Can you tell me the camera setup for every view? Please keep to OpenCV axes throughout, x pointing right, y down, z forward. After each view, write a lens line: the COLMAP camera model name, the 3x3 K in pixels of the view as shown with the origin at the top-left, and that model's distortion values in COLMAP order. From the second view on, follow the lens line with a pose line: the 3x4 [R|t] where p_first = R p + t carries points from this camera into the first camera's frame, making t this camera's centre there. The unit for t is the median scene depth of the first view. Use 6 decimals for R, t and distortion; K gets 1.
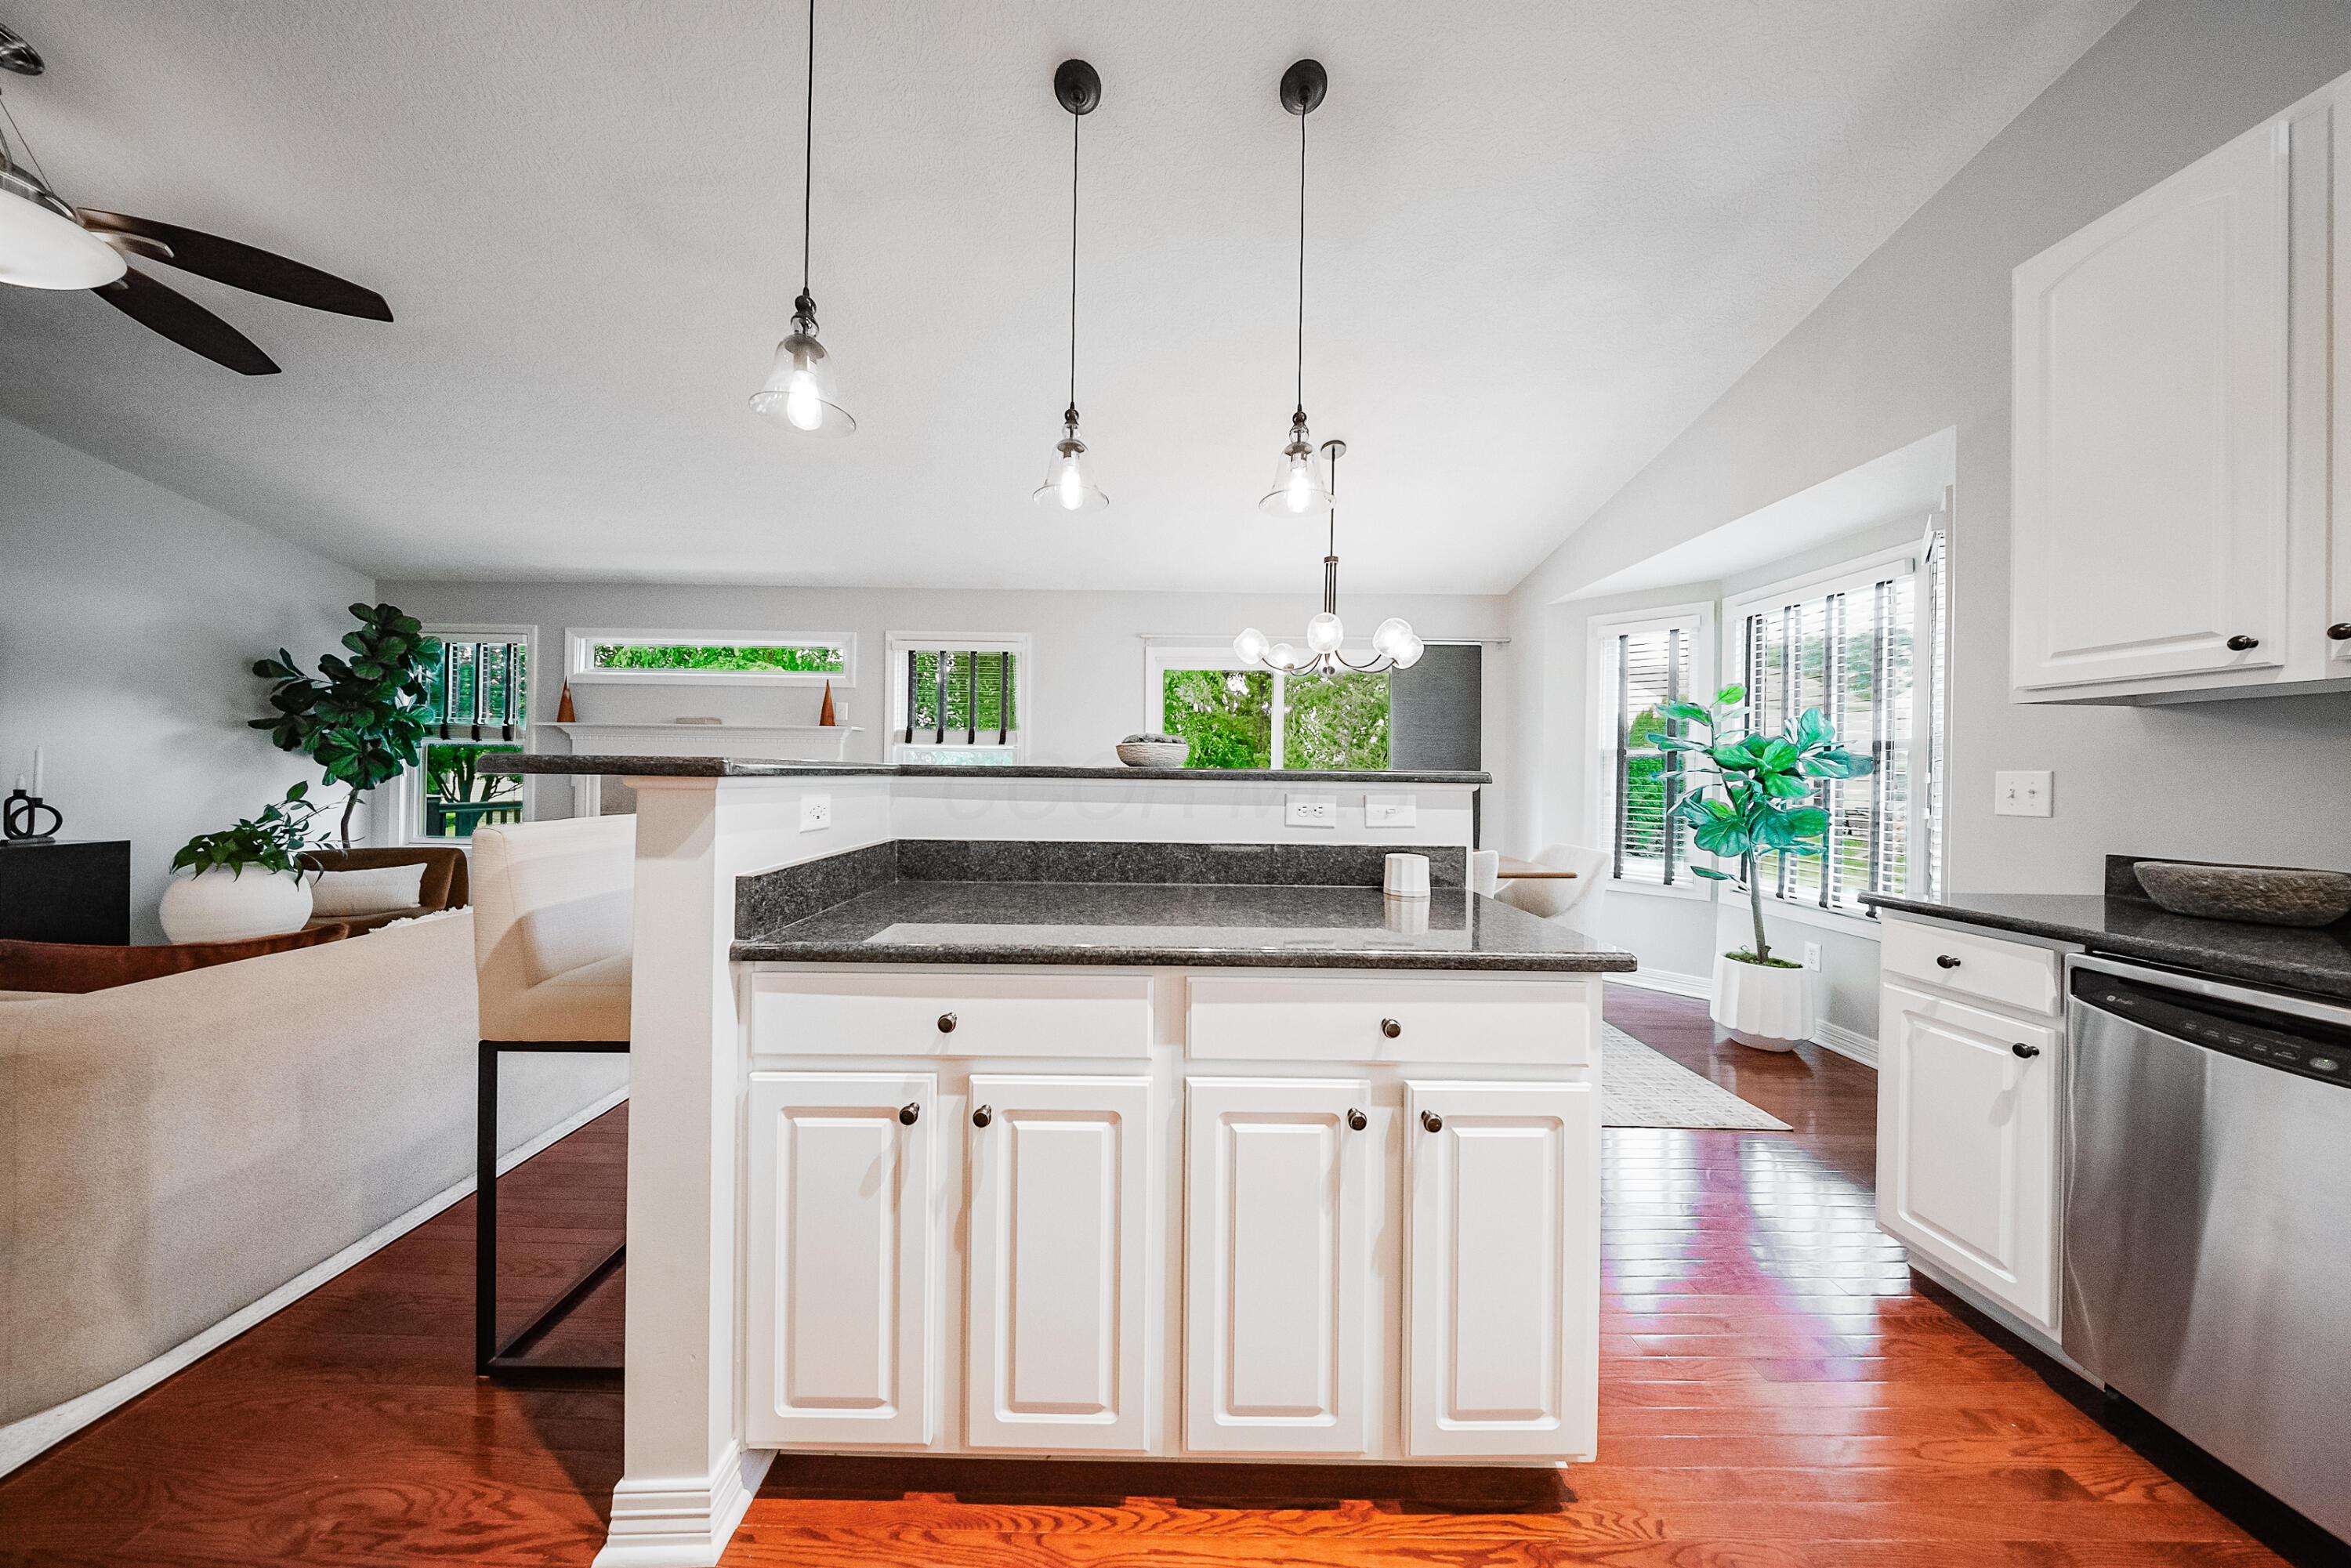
lens RADIAL K [[694.8, 0, 1162.9], [0, 694.8, 772.1], [0, 0, 1]] dist [0.006453, -0.004341]
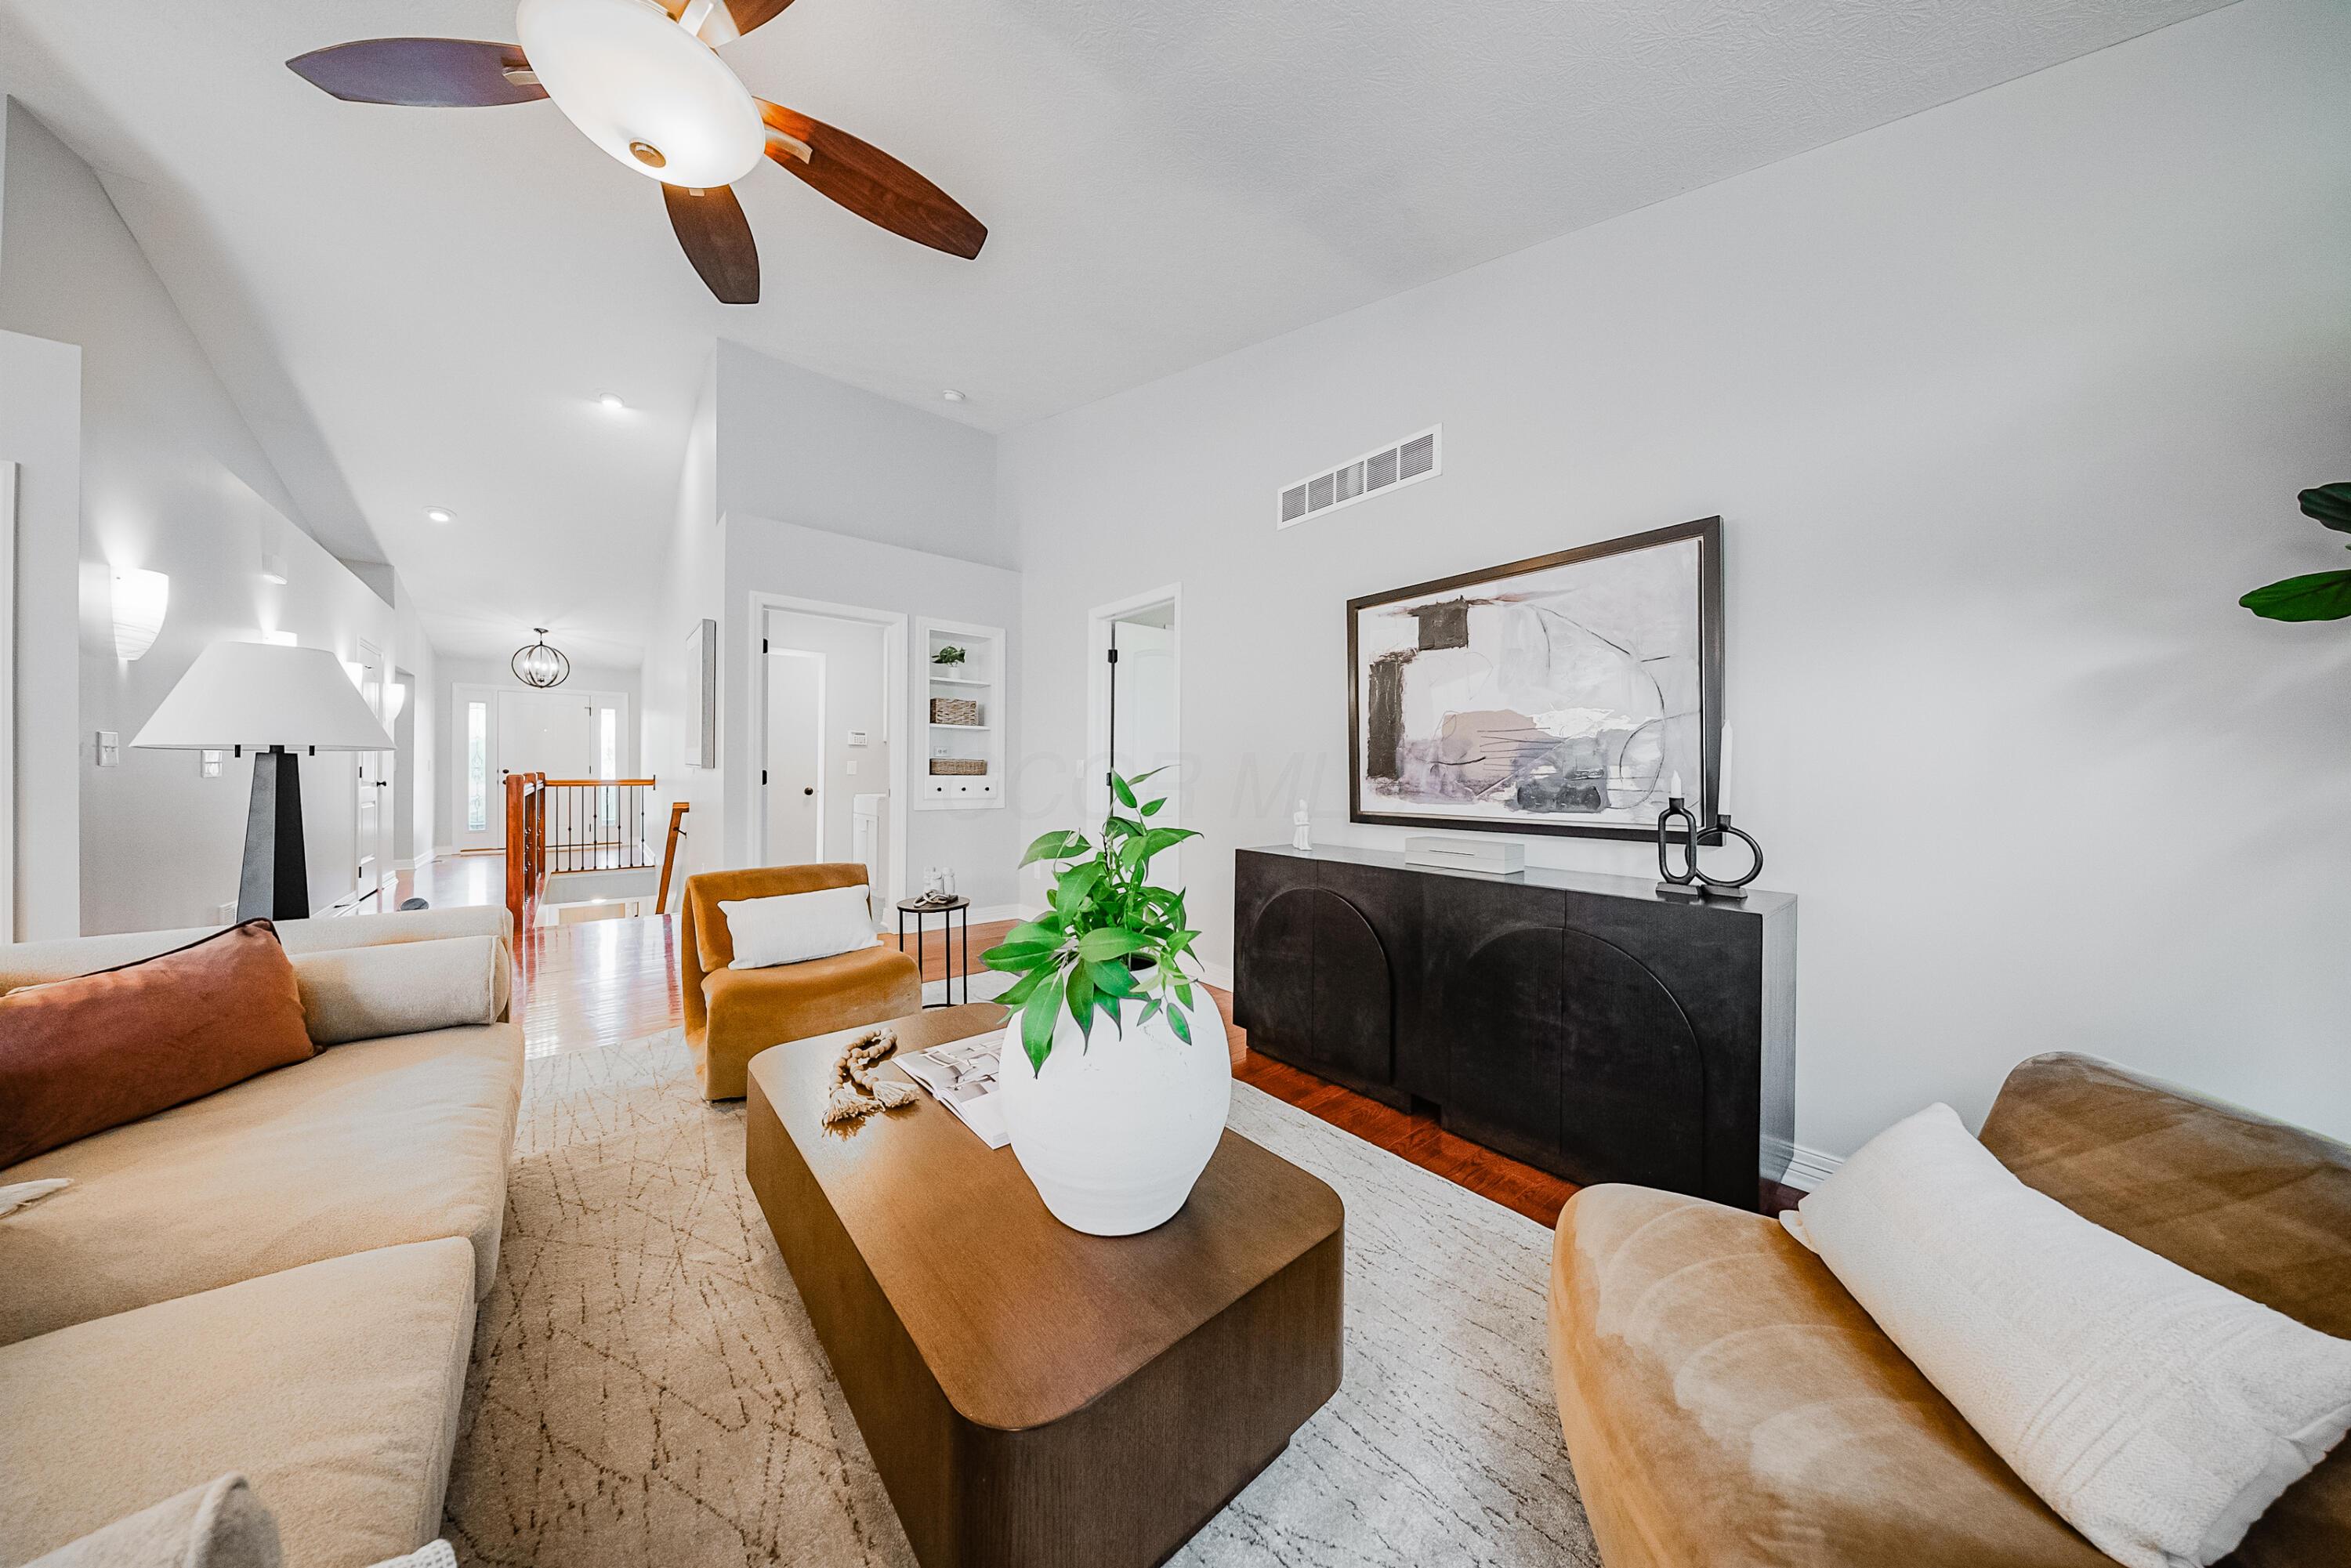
lens RADIAL K [[694.8, 0, 1162.9], [0, 694.8, 772.1], [0, 0, 1]] dist [0.006453, -0.004341]
pose [[-0.766252, -0.019041, -0.642258, -0.701676], [-0.018065, 0.999804, -0.008089, 0.012841], [0.642286, 0.005404, -0.766446, 0.860134]]
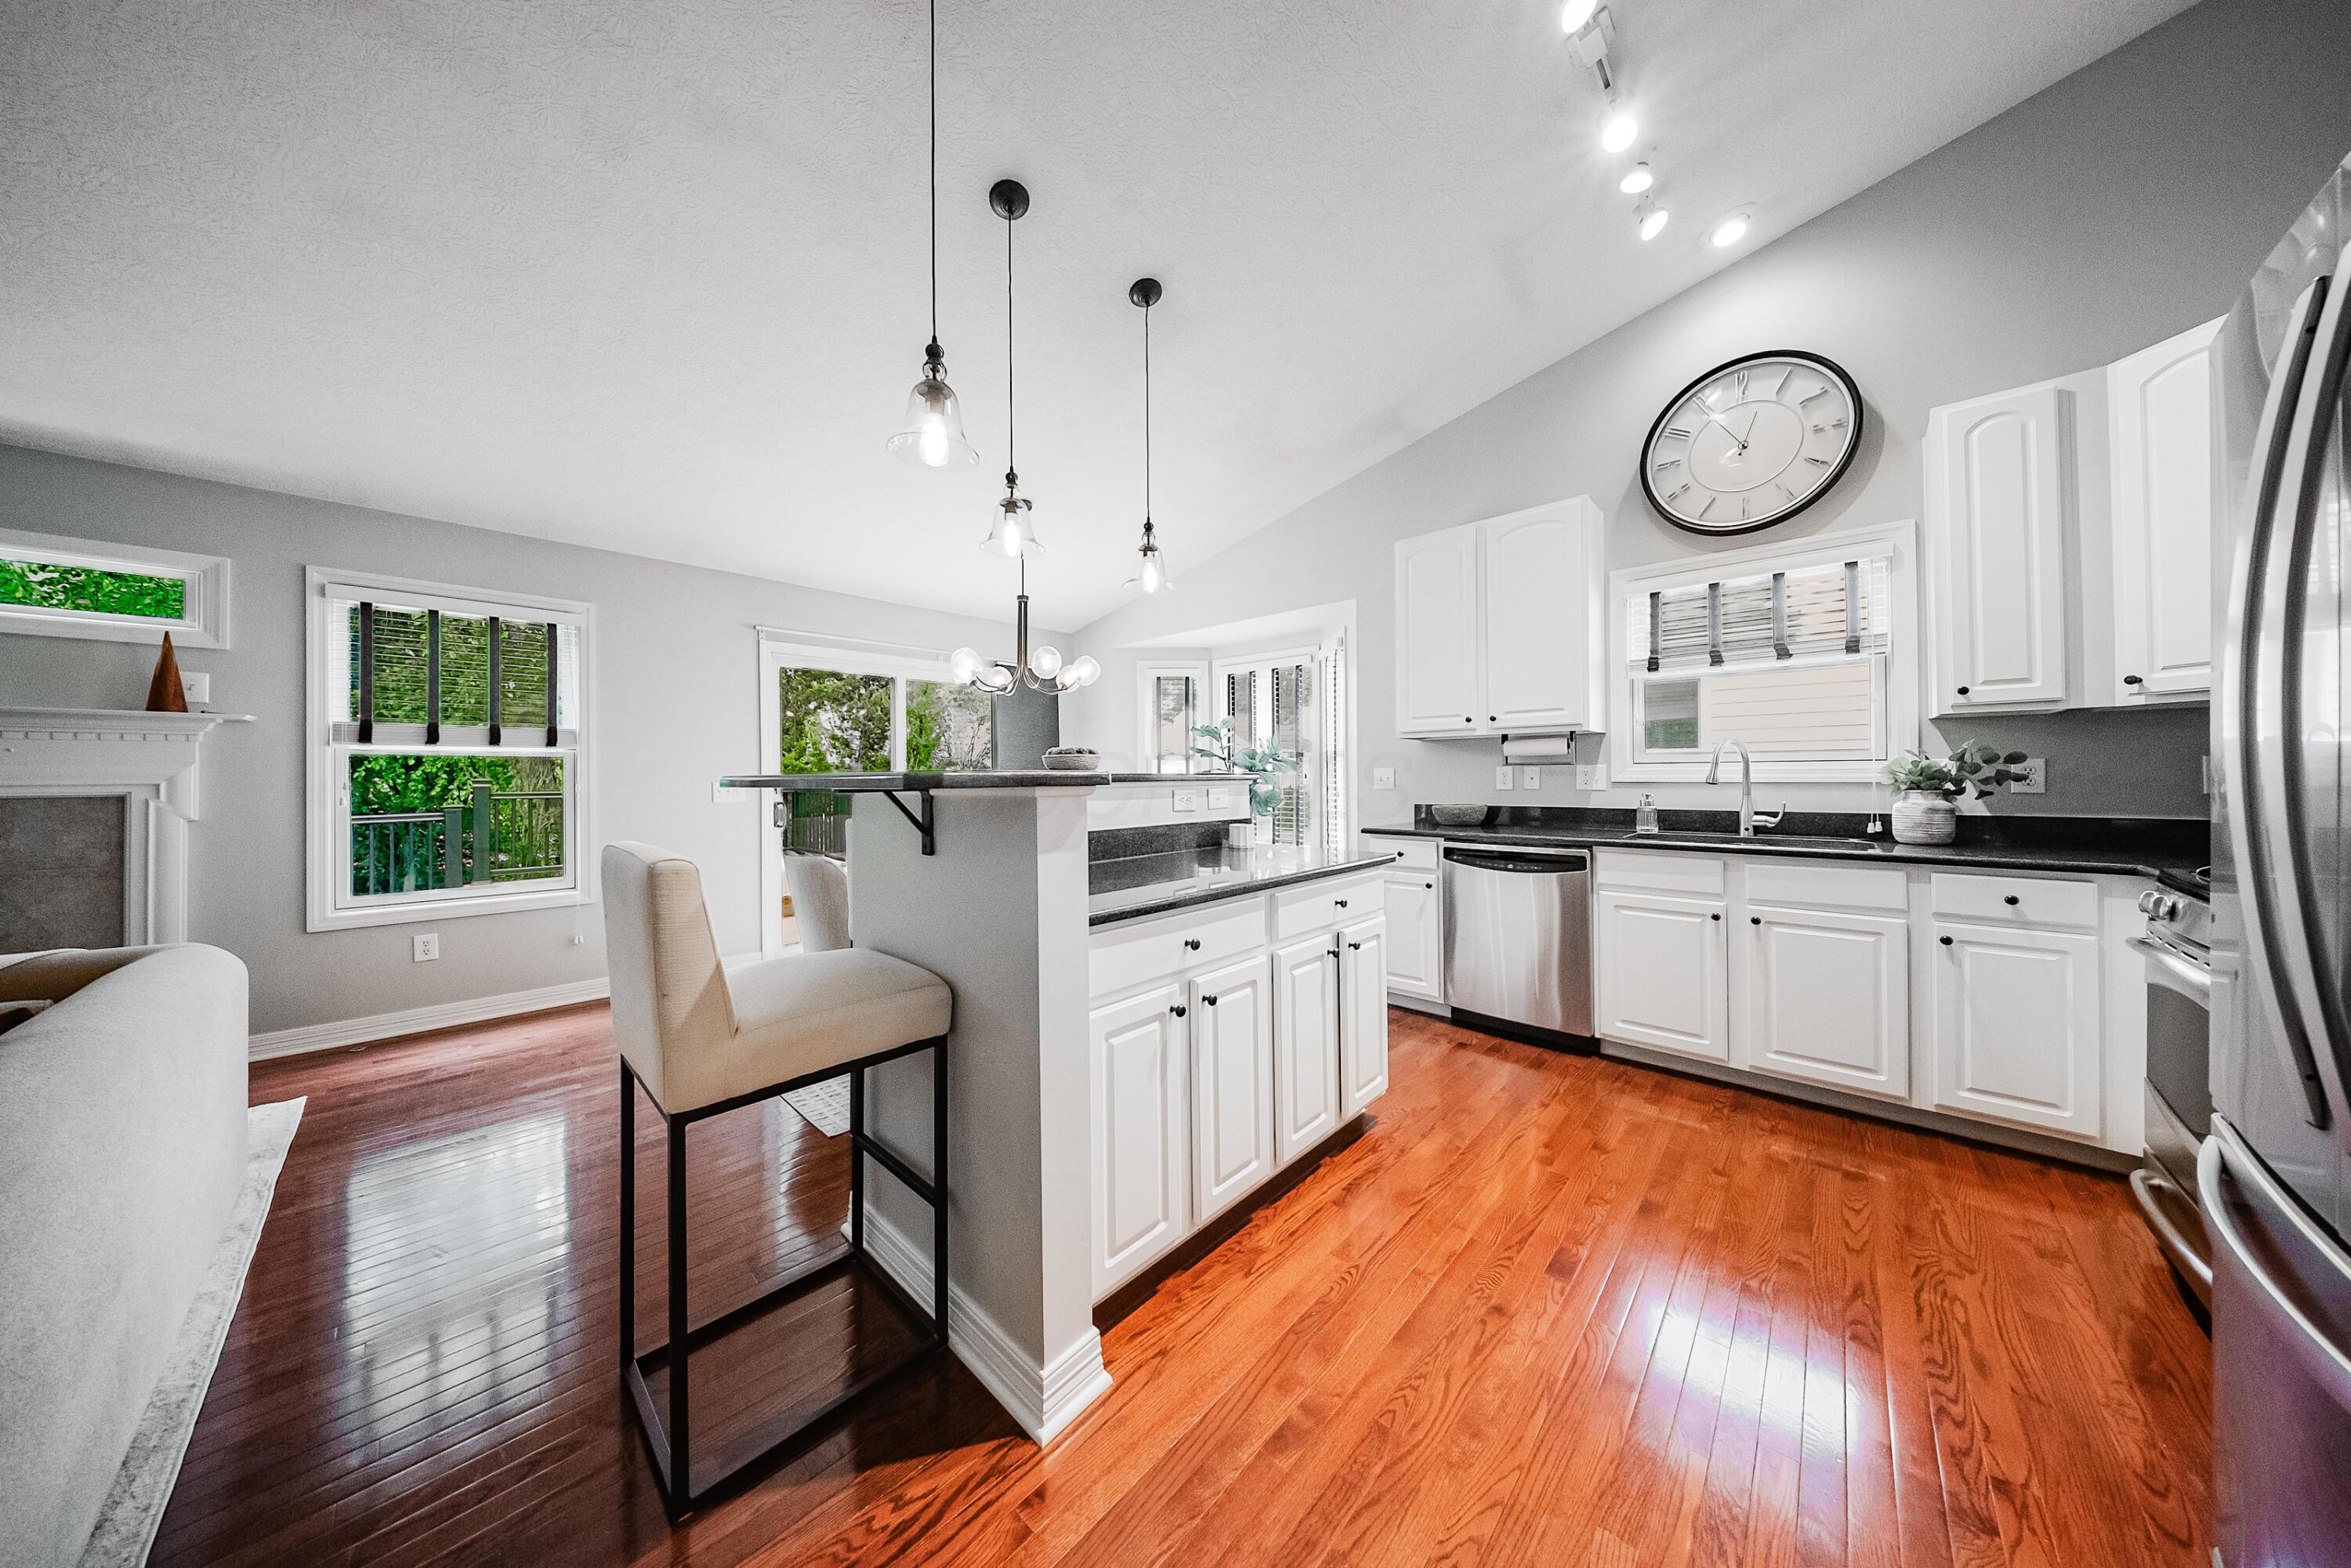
lens RADIAL K [[694.8, 0, 1162.9], [0, 694.8, 772.1], [0, 0, 1]] dist [0.006453, -0.004341]
pose [[0.691452, -0.014671, 0.722273, -0.357777], [0.016286, 0.999856, 0.004718, -0.005481], [-0.722239, 0.008501, 0.691592, -0.000060]]
